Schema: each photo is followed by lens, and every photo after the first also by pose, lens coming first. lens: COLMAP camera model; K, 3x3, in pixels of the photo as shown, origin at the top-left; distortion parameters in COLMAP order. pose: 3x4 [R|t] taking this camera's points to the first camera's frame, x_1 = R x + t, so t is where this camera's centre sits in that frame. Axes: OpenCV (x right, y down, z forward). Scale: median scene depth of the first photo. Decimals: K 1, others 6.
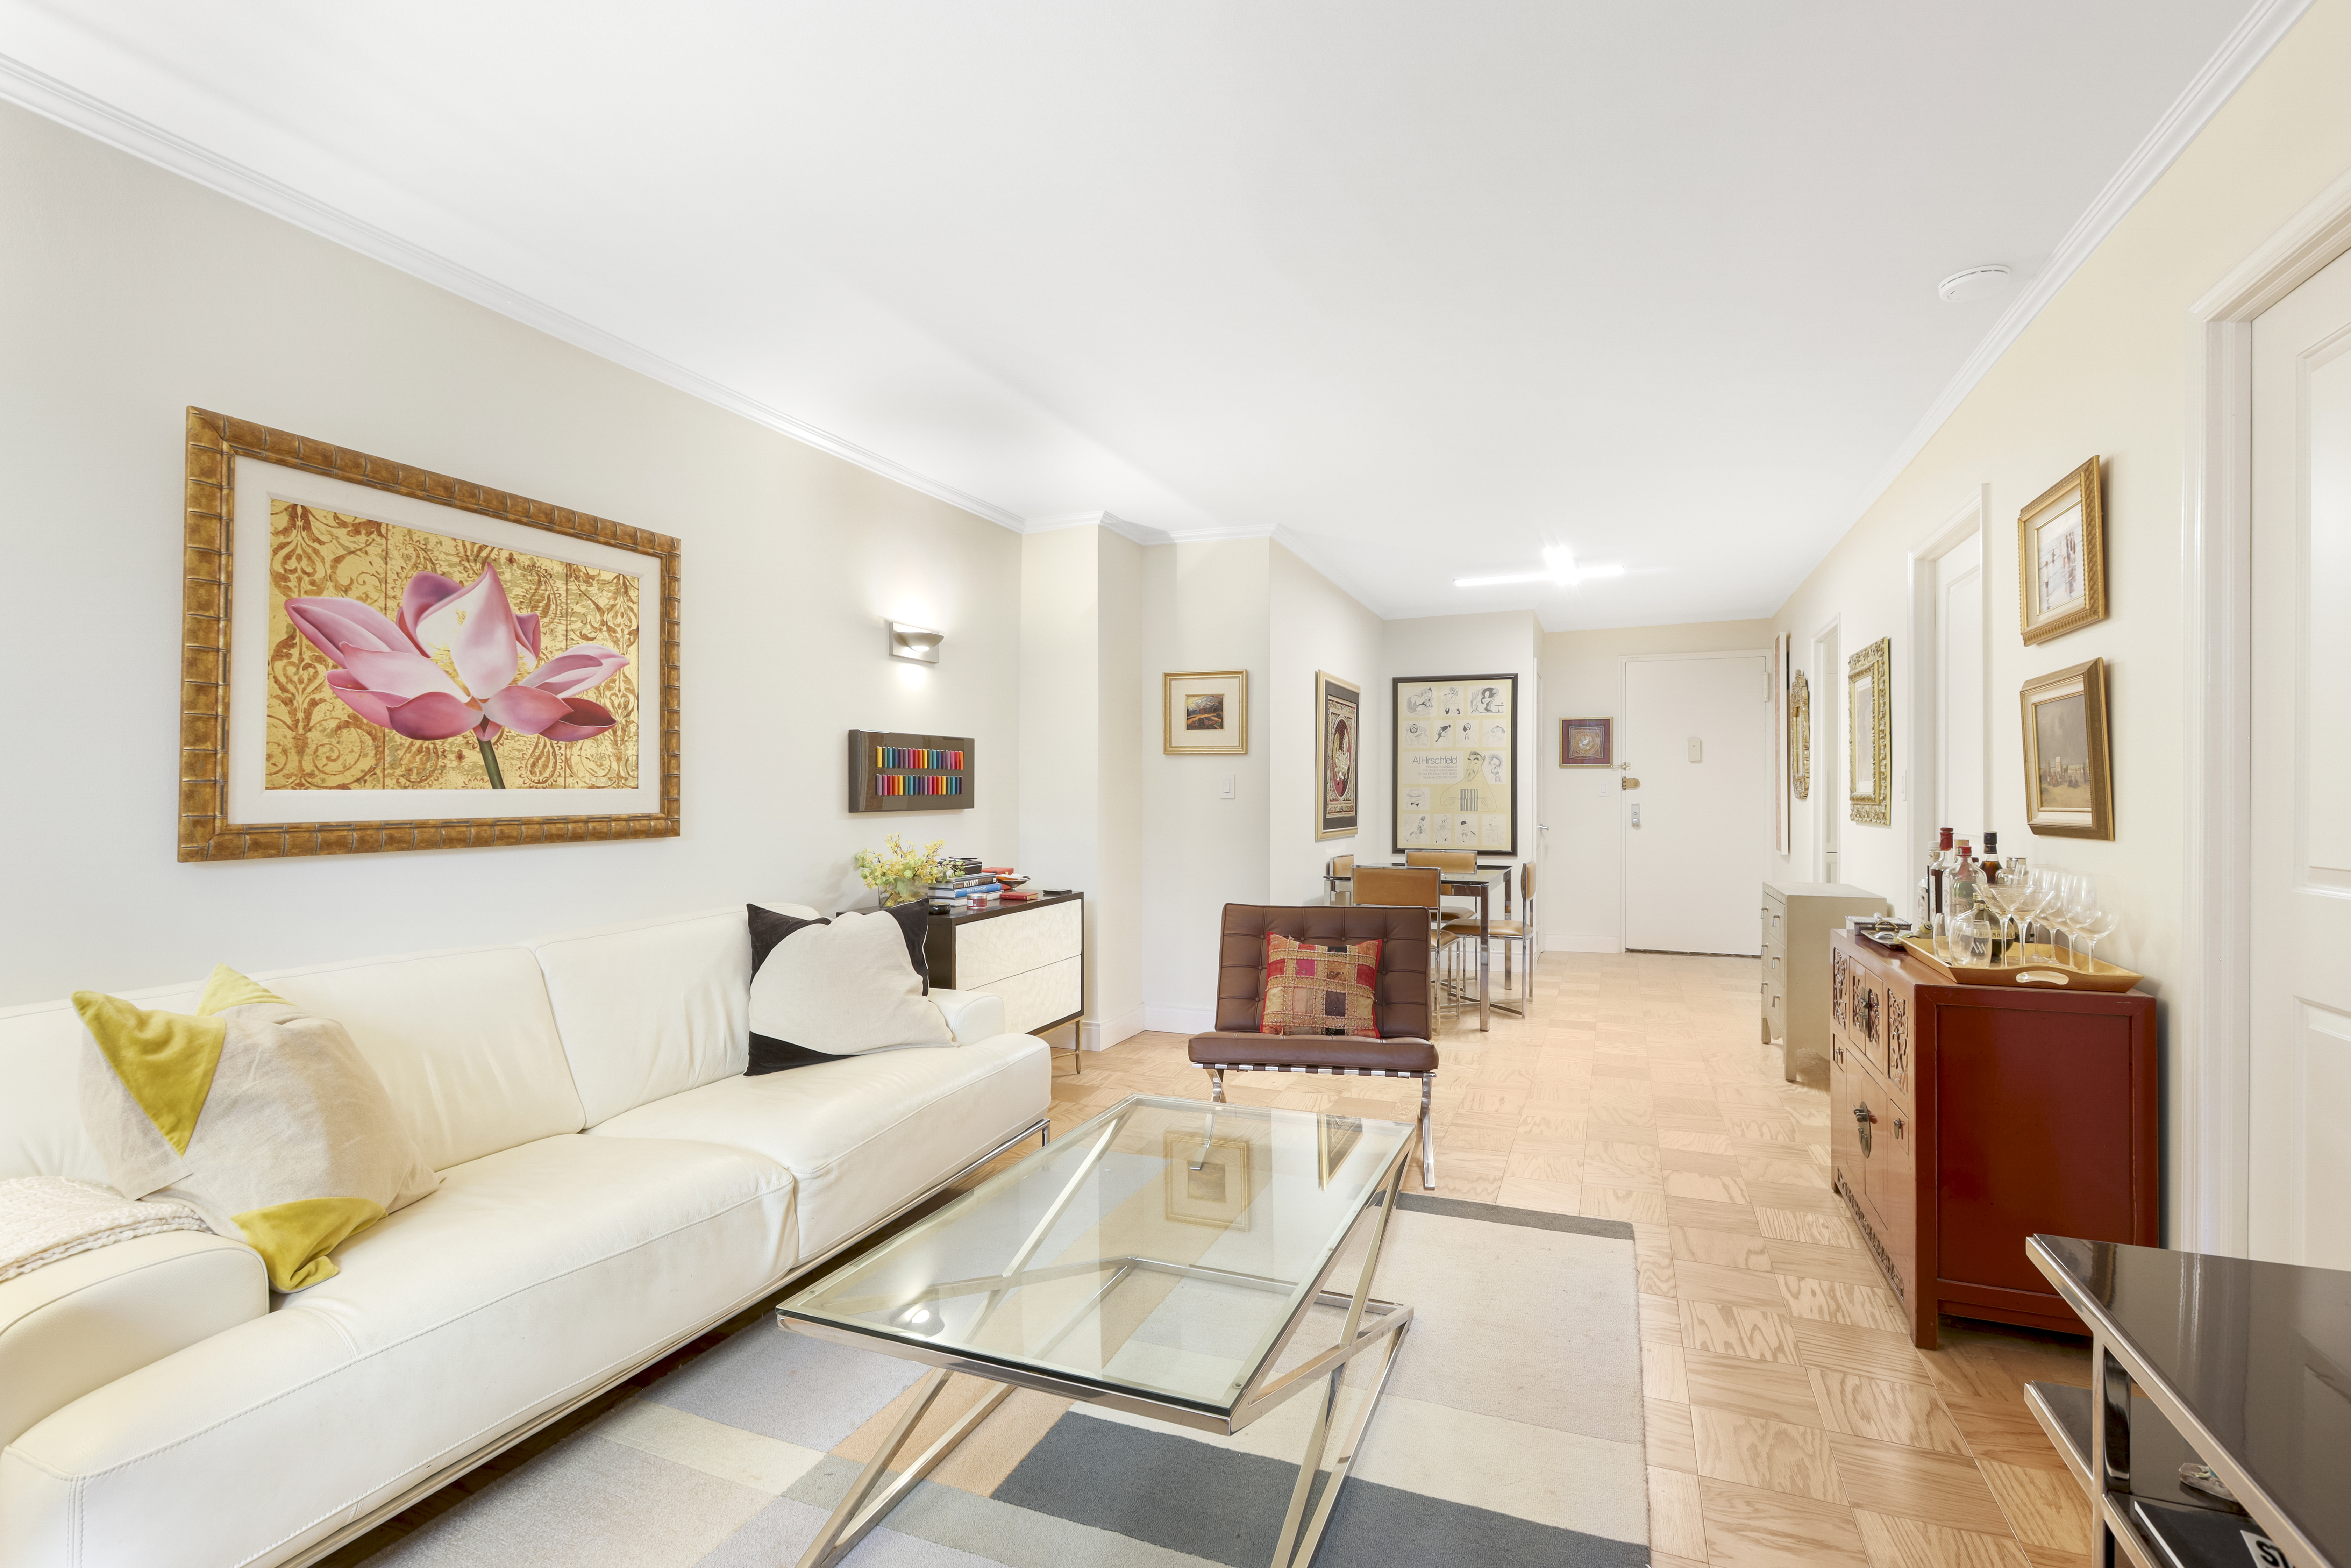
lens RADIAL K [[1082.3, 0, 1176.2], [0, 1082.3, 785.9], [0, 0, 1]] dist [-0.000775, -0.000033]
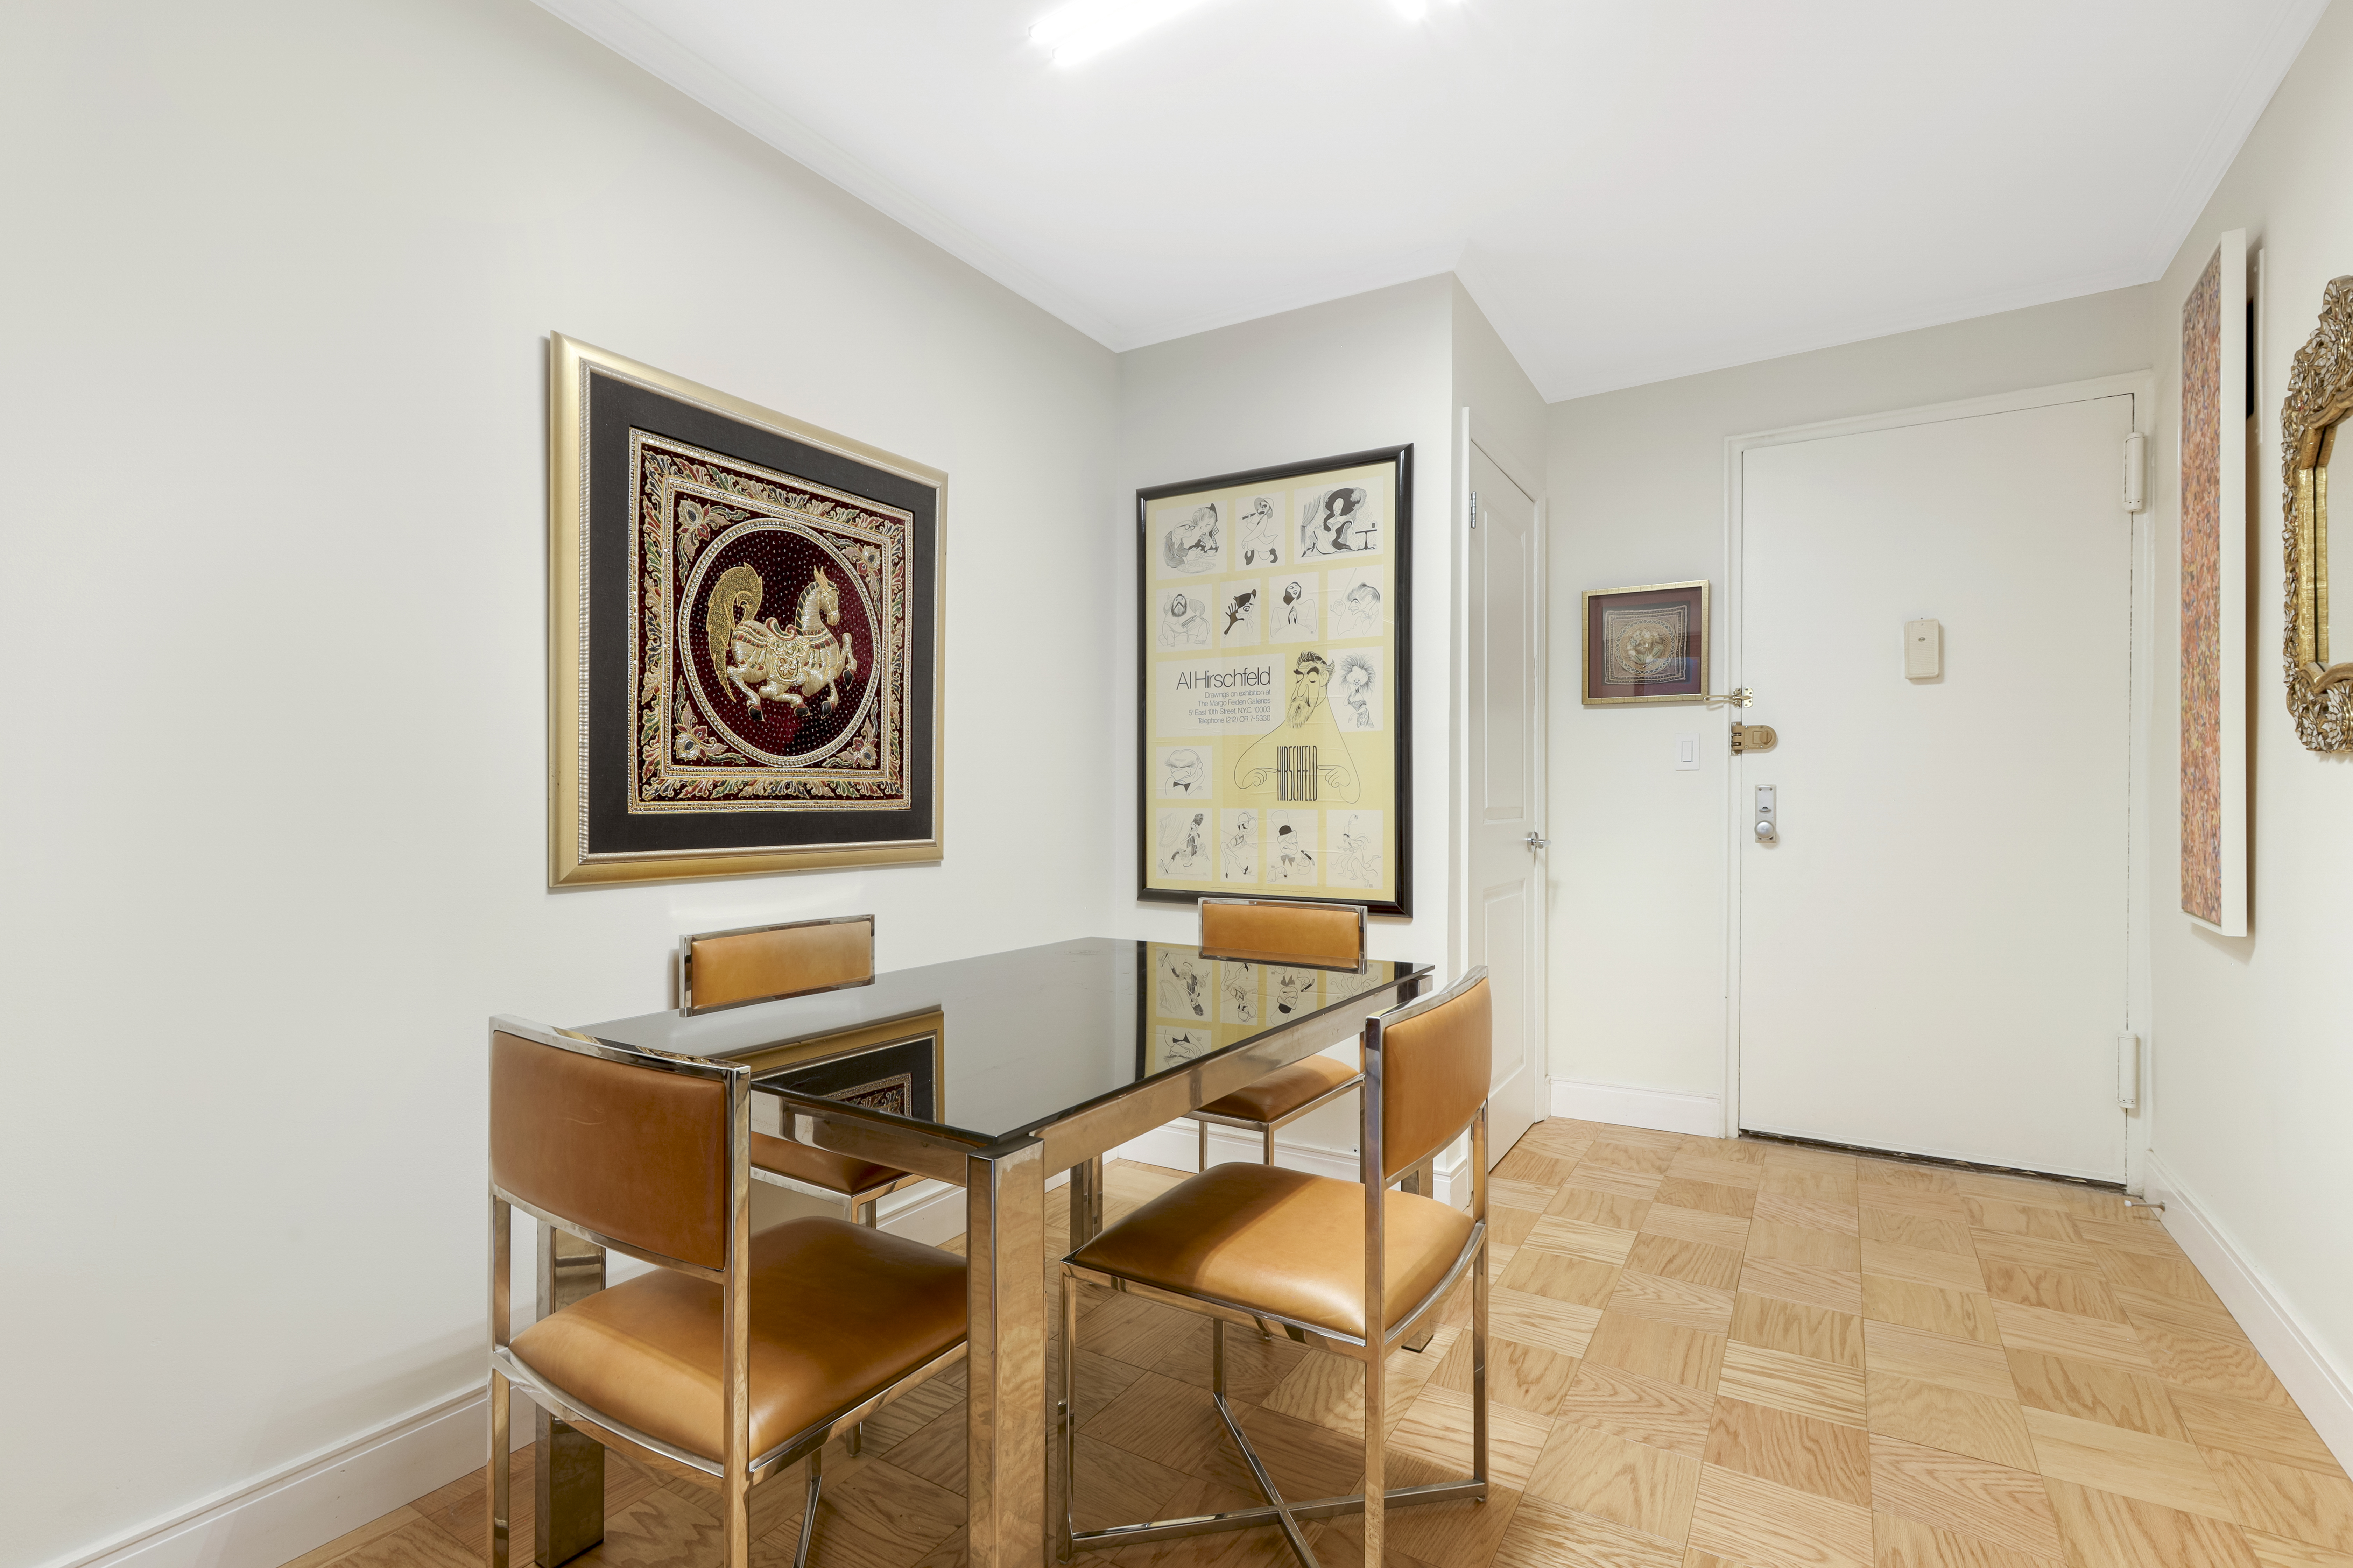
lens RADIAL K [[1083.1, 0, 1179.4], [0, 1083.1, 795.0], [0, 0, 1]] dist [-0.000775, -0.000033]
pose [[0.986021, -0.002584, -0.166604, 0.291319], [0.002947, 0.999994, 0.001935, 0.019944], [0.166597, -0.002399, 0.986022, 0.589845]]
